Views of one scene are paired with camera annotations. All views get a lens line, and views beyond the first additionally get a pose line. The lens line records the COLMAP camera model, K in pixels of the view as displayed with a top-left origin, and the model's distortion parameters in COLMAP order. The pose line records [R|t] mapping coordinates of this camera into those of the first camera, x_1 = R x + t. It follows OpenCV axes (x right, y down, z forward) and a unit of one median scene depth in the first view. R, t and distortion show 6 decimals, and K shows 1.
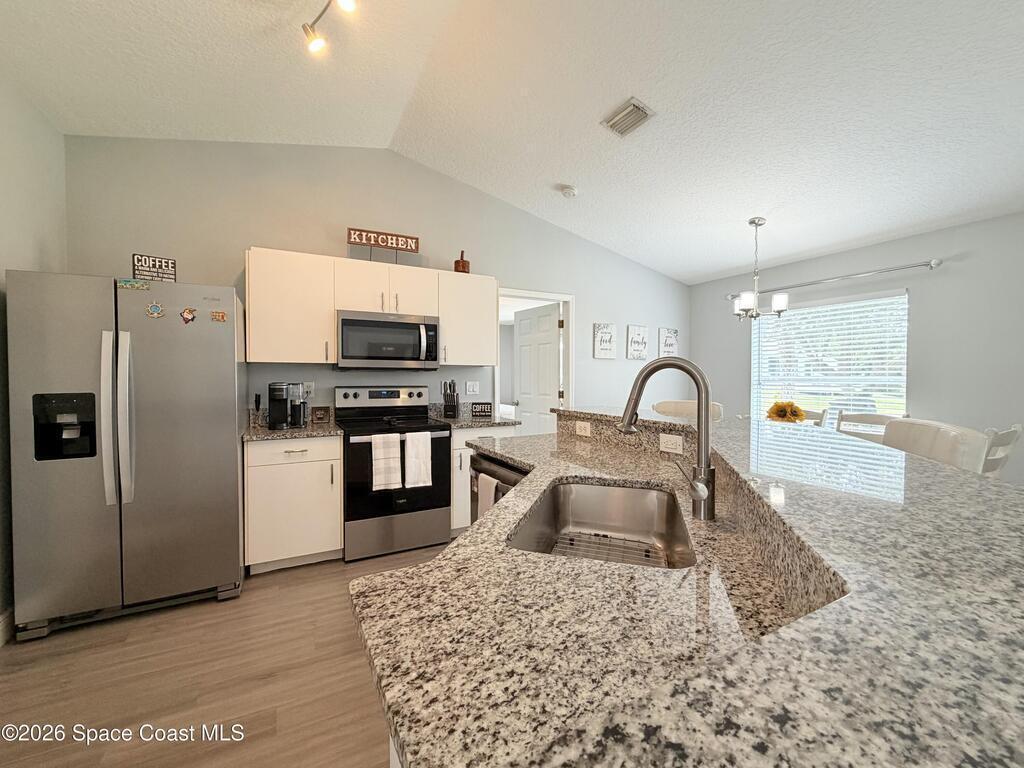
lens RADIAL K [[426.9, 0, 512.0], [0, 426.9, 384.0], [0, 0, 1]] dist [-0.000935, -0.000104]
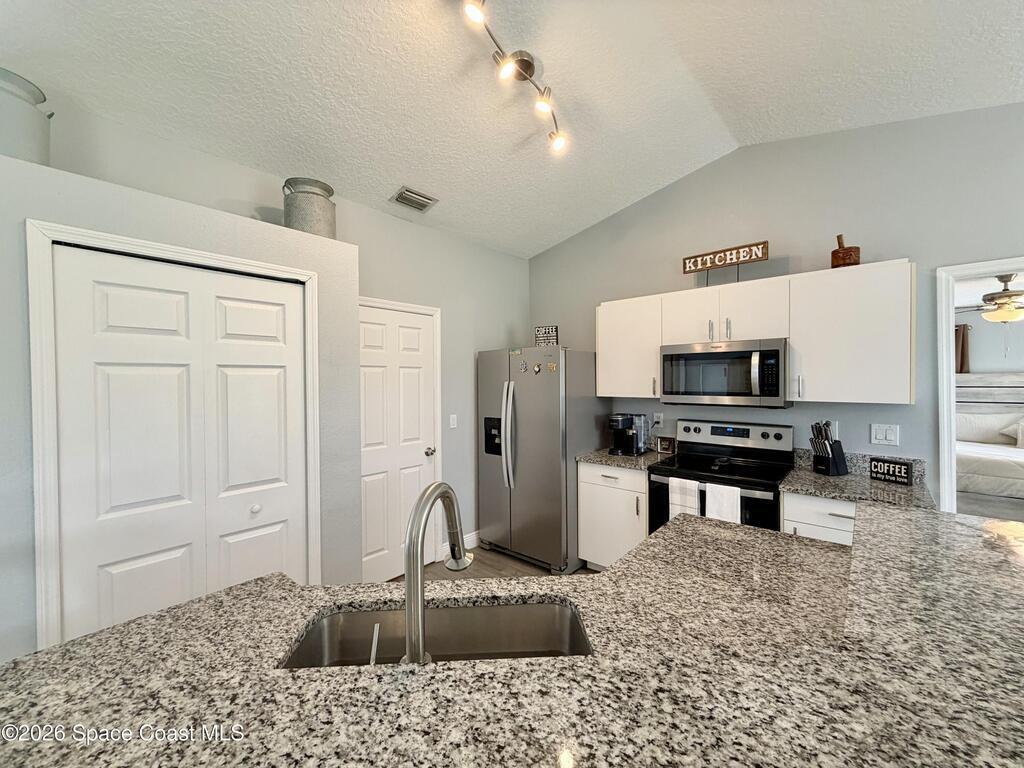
lens RADIAL K [[411.3, 0, 508.8], [0, 411.3, 382.3], [0, 0, 1]] dist [0.000609, -0.000089]
pose [[0.335122, 0.004306, -0.942165, 0.364246], [-0.005916, 0.999979, 0.002466, -0.080791], [0.942156, 0.004747, 0.335140, 0.304052]]
